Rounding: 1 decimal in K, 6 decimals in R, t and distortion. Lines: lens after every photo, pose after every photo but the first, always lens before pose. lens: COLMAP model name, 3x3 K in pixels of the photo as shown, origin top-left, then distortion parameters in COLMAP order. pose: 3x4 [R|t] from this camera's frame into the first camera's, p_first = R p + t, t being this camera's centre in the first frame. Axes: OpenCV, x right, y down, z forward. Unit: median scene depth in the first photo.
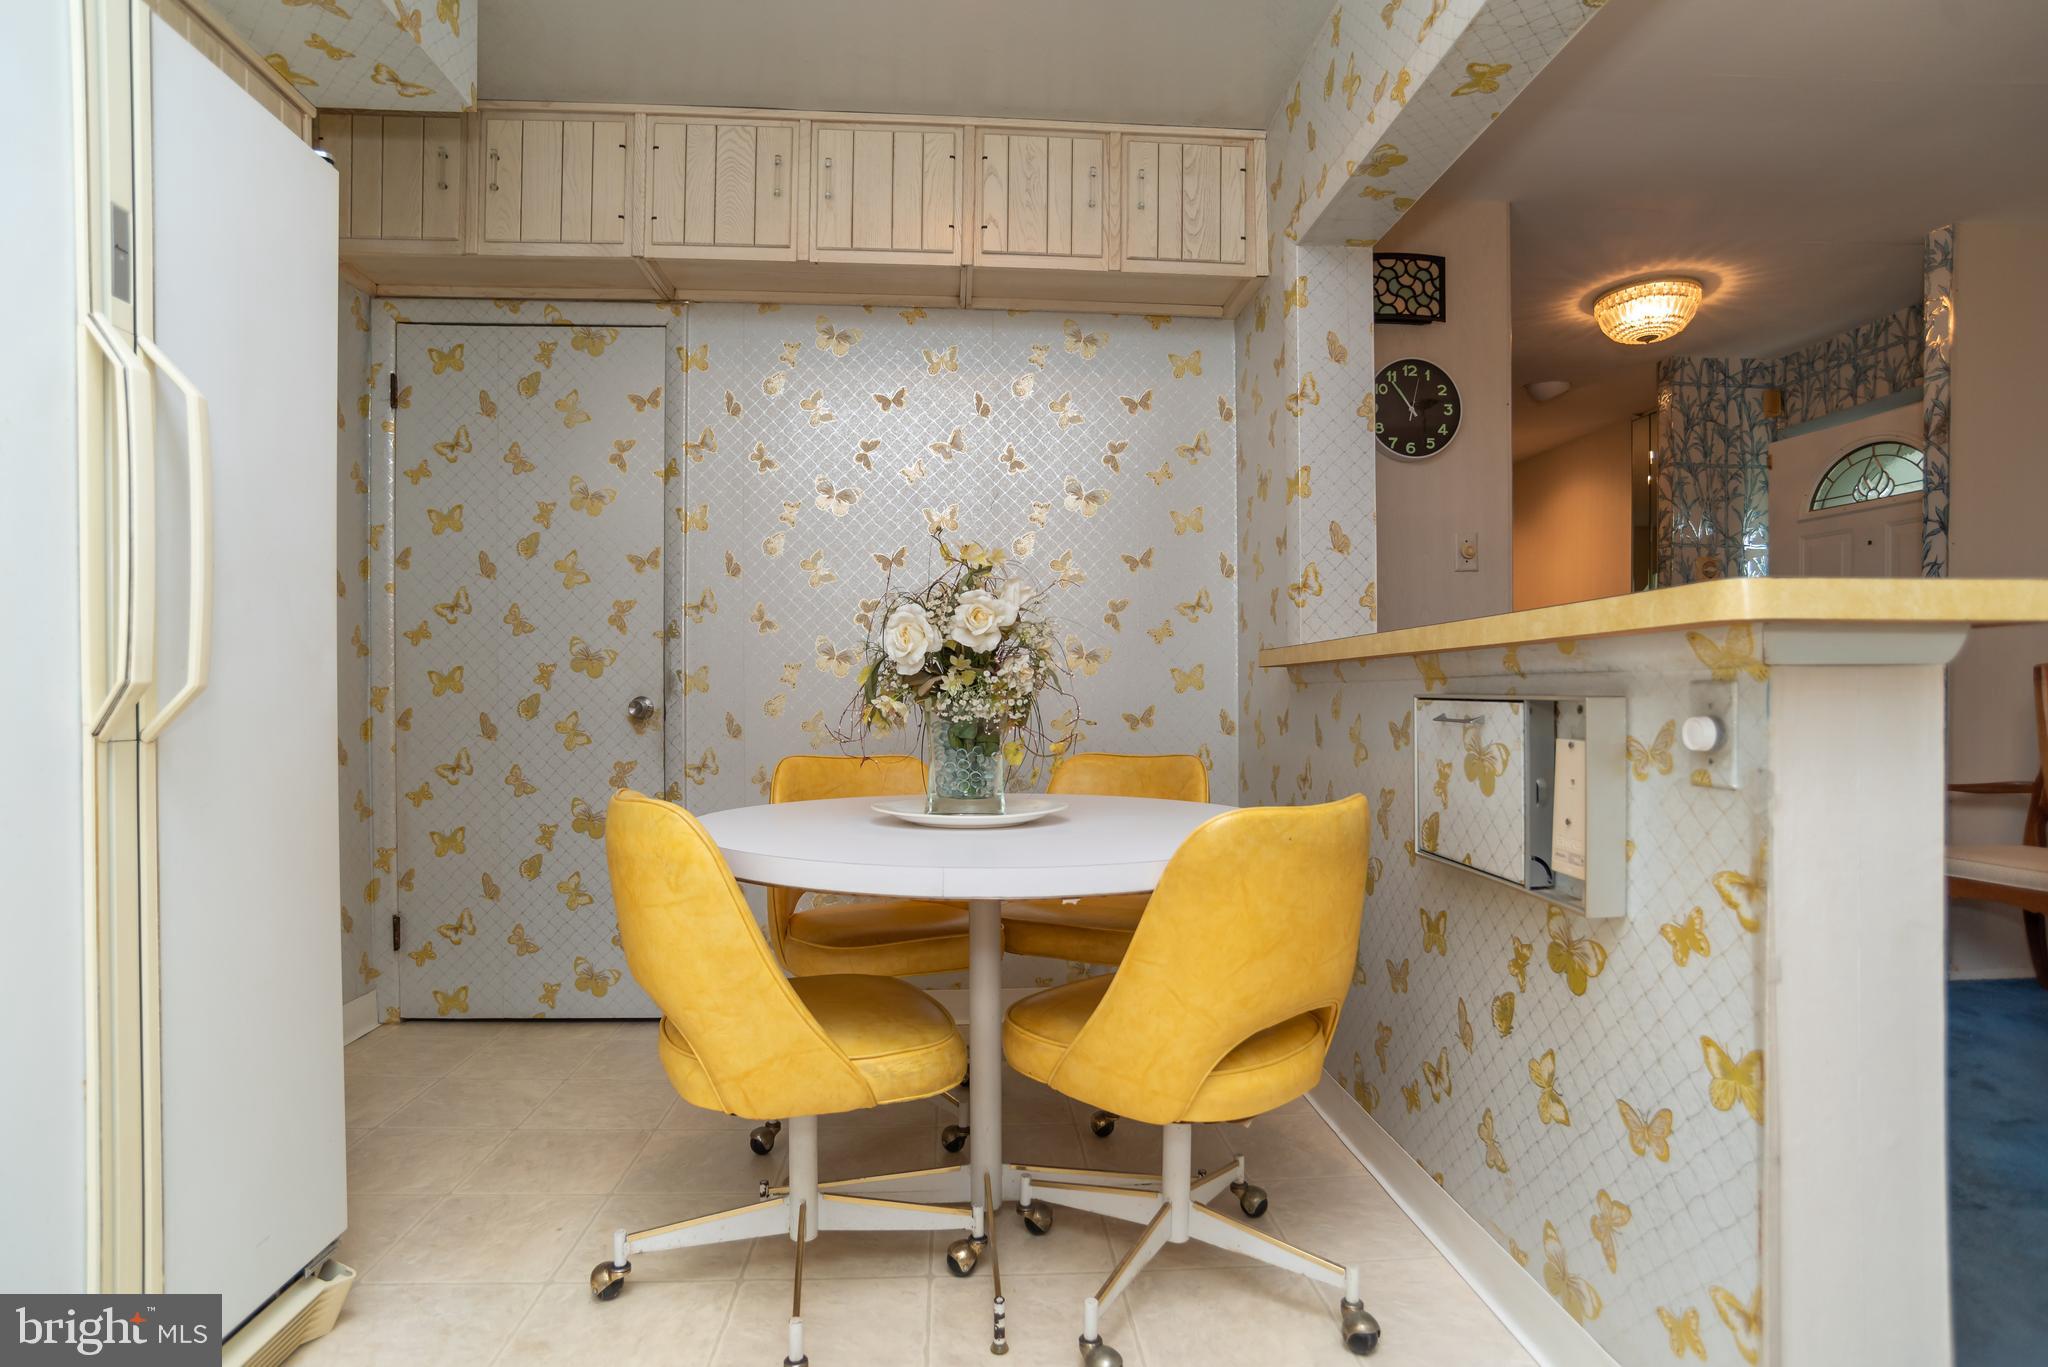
lens RADIAL K [[1051.5, 0, 1015.9], [0, 1051.5, 697.8], [0, 0, 1]] dist [-0.066329, 0.032655]
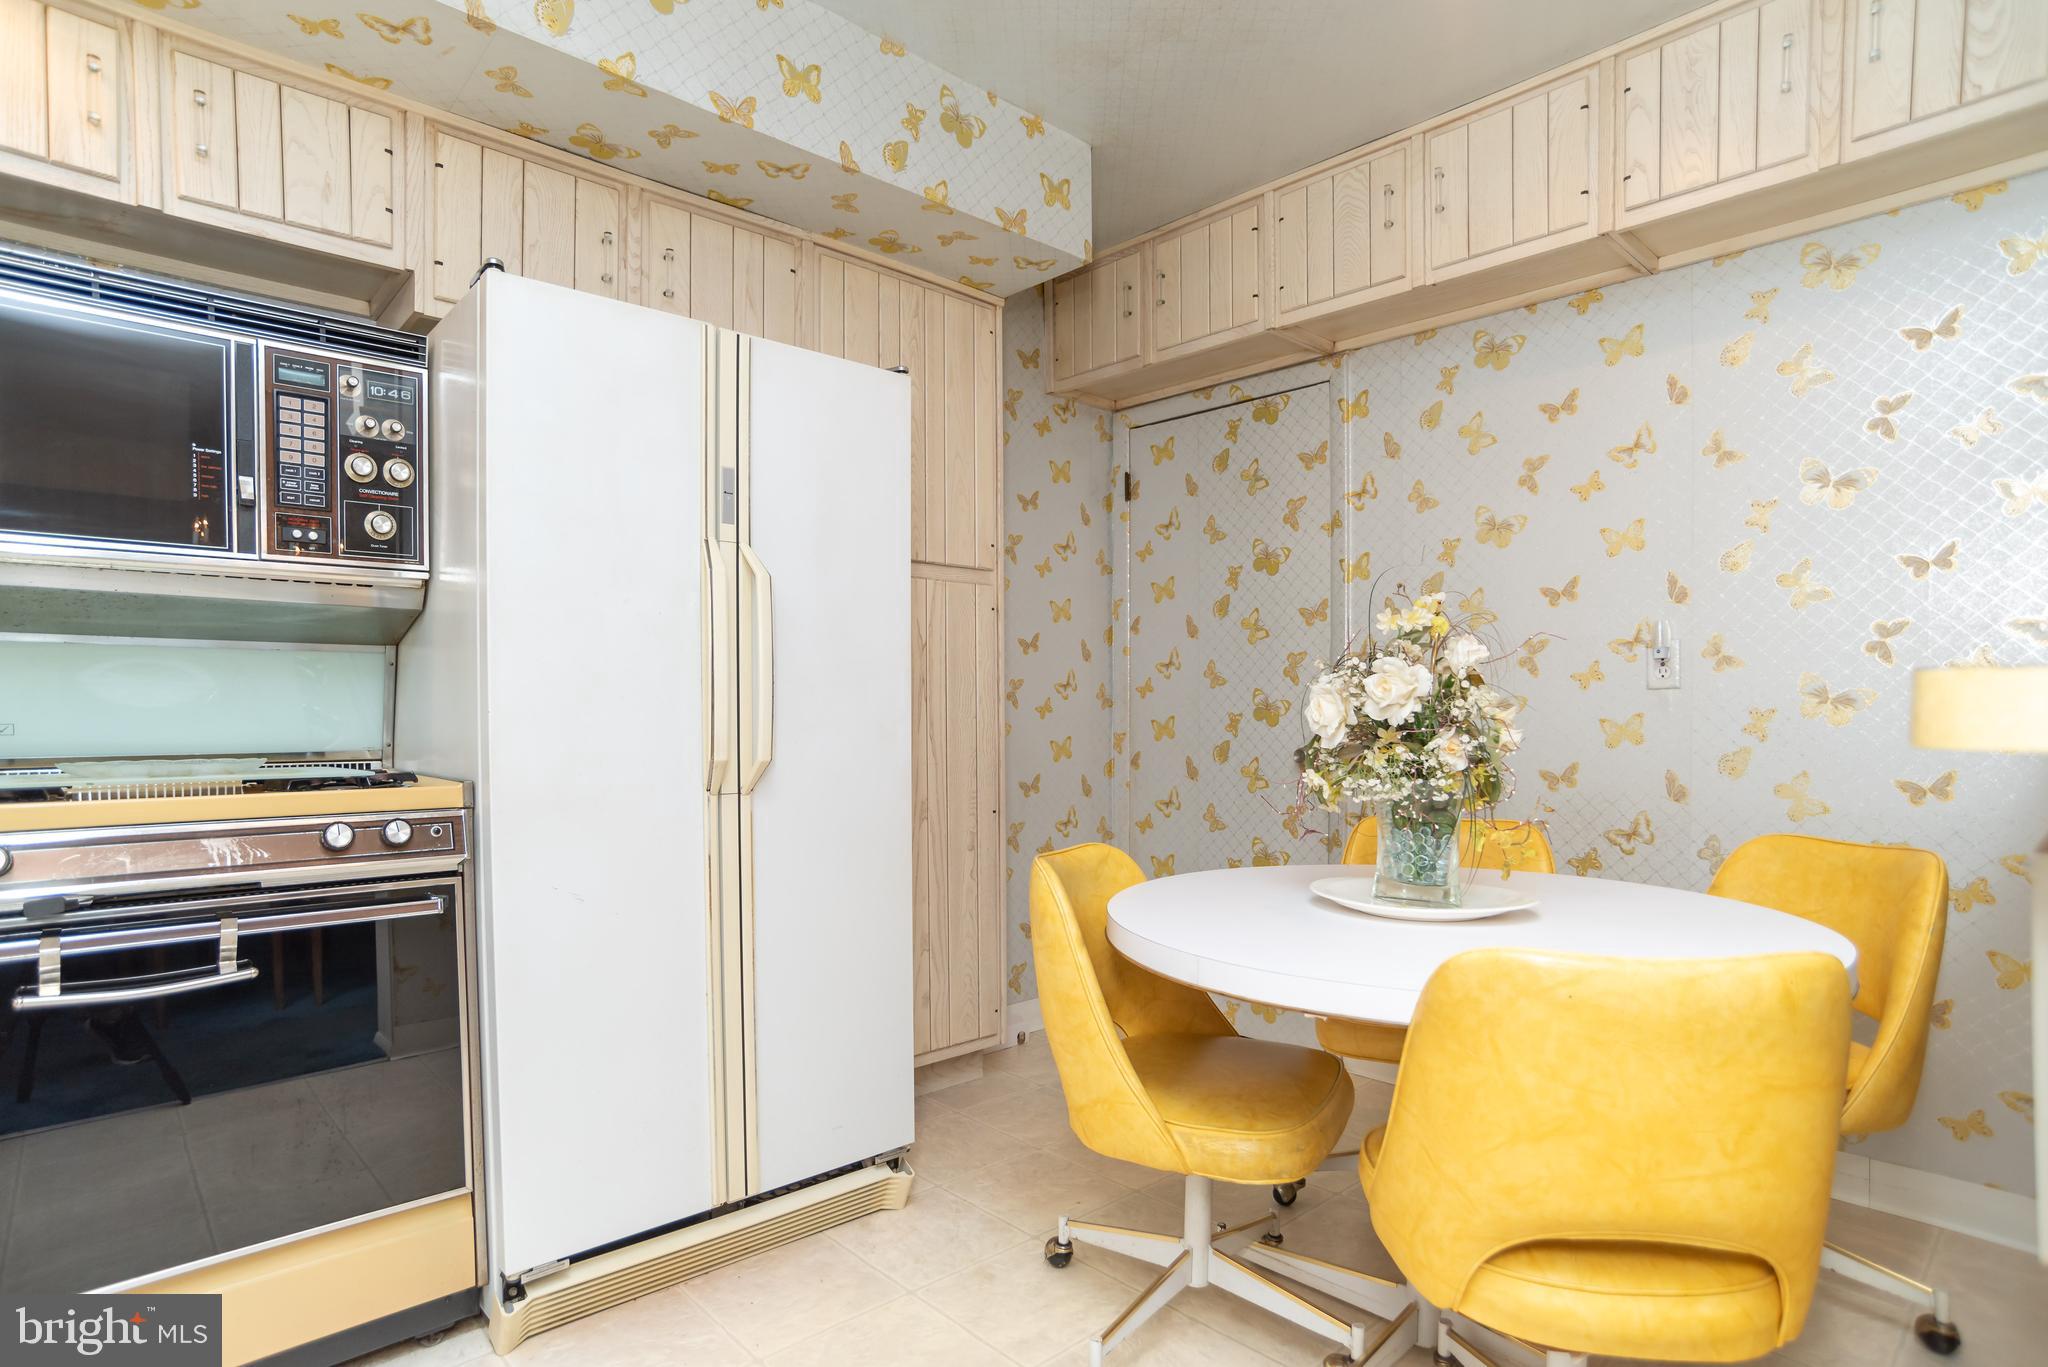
lens RADIAL K [[1051.5, 0, 969.5], [0, 1051.5, 734.1], [0, 0, 1]] dist [-0.066329, 0.032655]
pose [[0.622978, 0.013324, -0.782126, 0.274199], [-0.003465, 0.999892, 0.014273, -0.029275], [0.782232, -0.006181, 0.622957, 0.101229]]
